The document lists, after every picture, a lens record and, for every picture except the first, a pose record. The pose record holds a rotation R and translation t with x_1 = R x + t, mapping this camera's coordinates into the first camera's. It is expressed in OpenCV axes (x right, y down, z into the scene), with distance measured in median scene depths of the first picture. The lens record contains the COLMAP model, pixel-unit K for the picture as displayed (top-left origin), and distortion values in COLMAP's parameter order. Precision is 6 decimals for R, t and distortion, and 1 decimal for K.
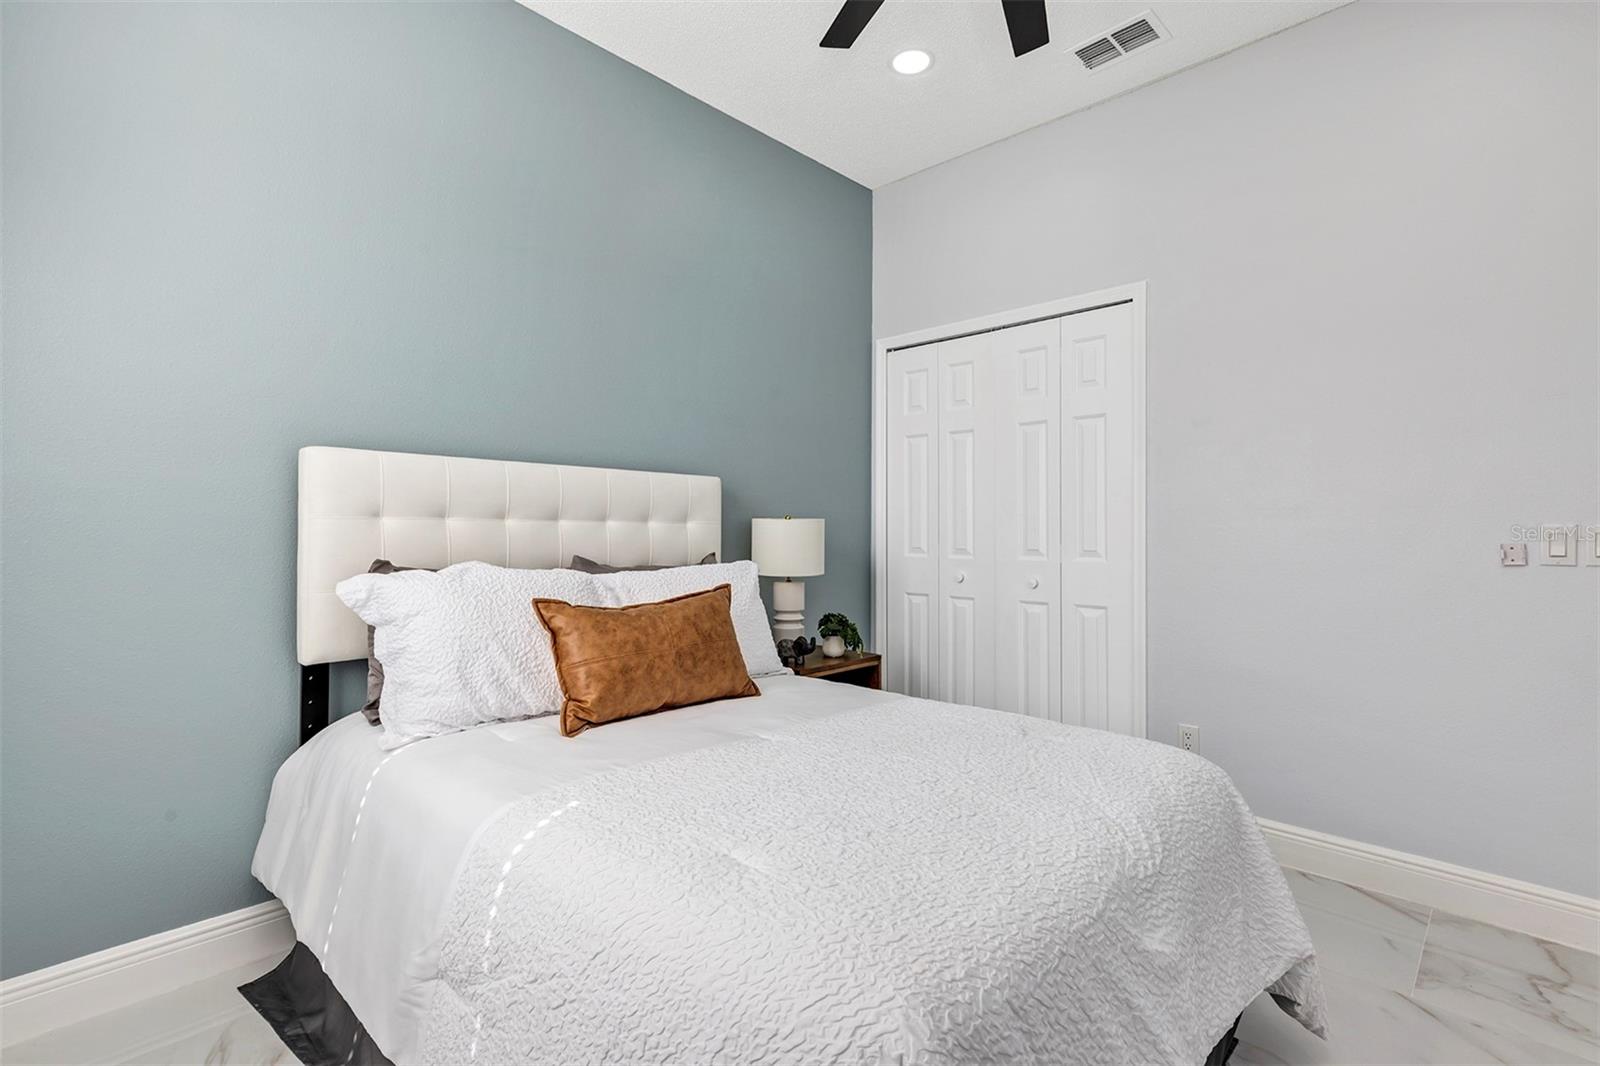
lens RADIAL K [[723.8, 0, 800.0], [0, 723.8, 533.0], [0, 0, 1]] dist [0.000245, 0.000346]
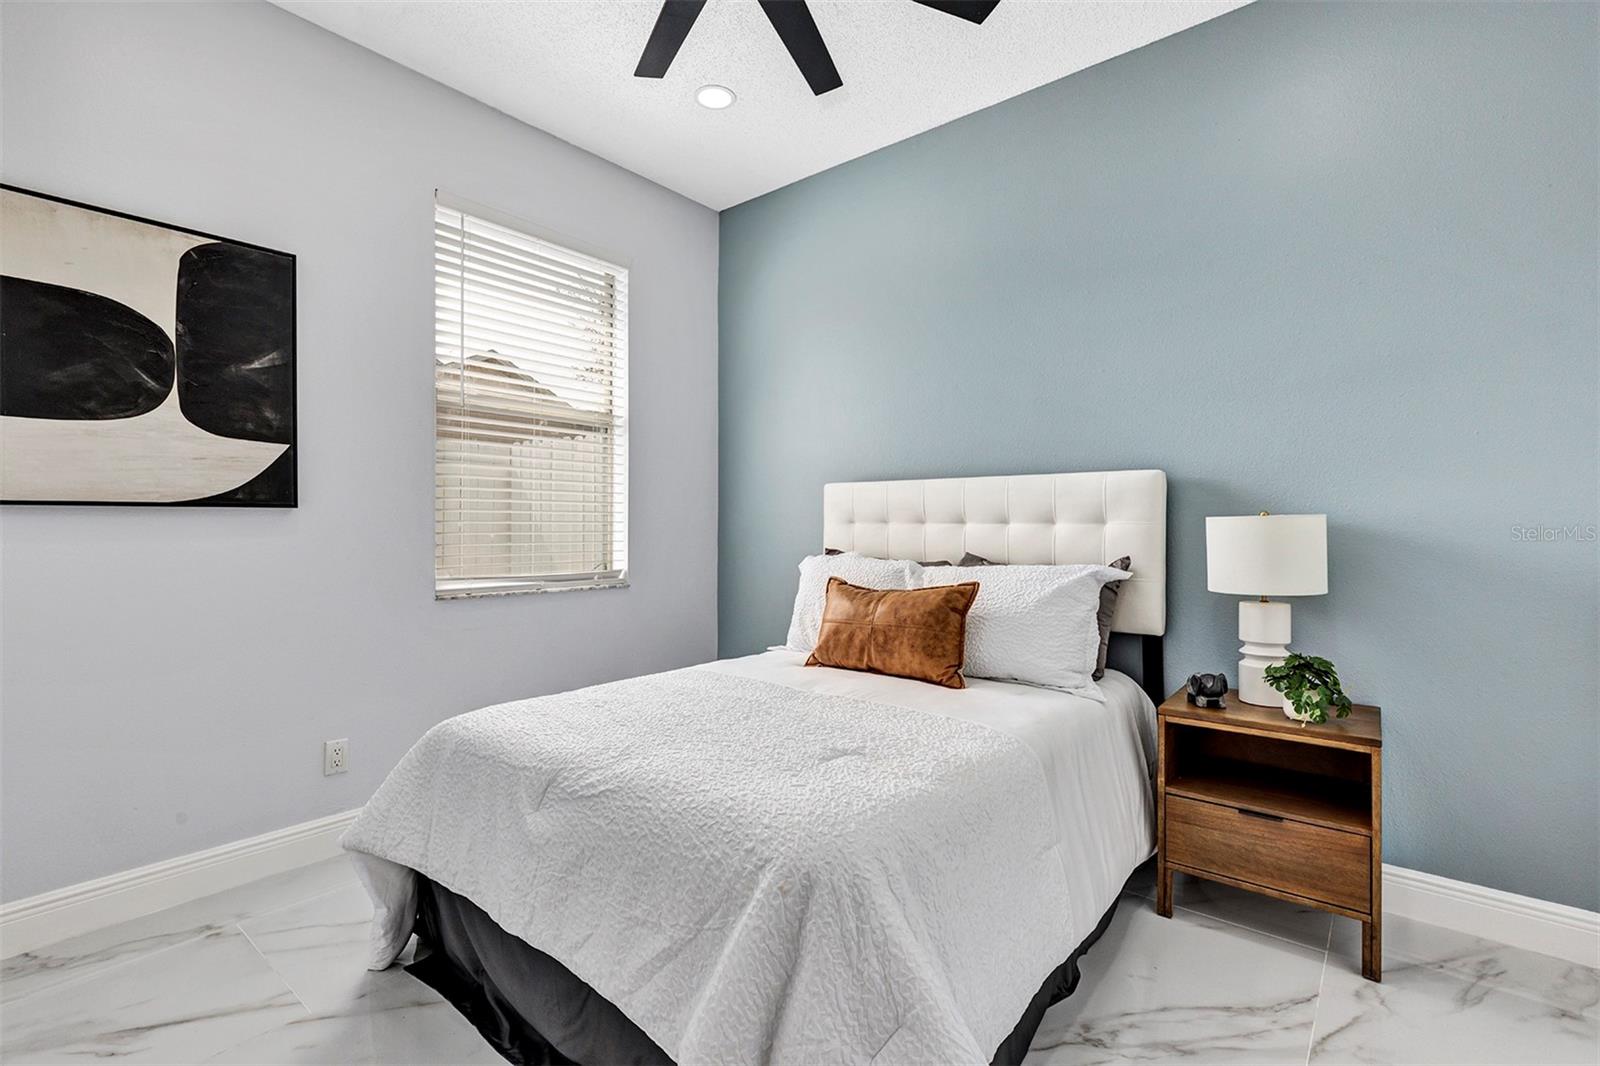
lens RADIAL K [[723.8, 0, 800.0], [0, 723.8, 533.0], [0, 0, 1]] dist [0.000245, 0.000346]
pose [[0.101576, -0.005028, -0.994815, 0.816512], [-0.005416, 0.999970, -0.005607, 0.005662], [0.994813, 0.005958, 0.101546, 0.567082]]
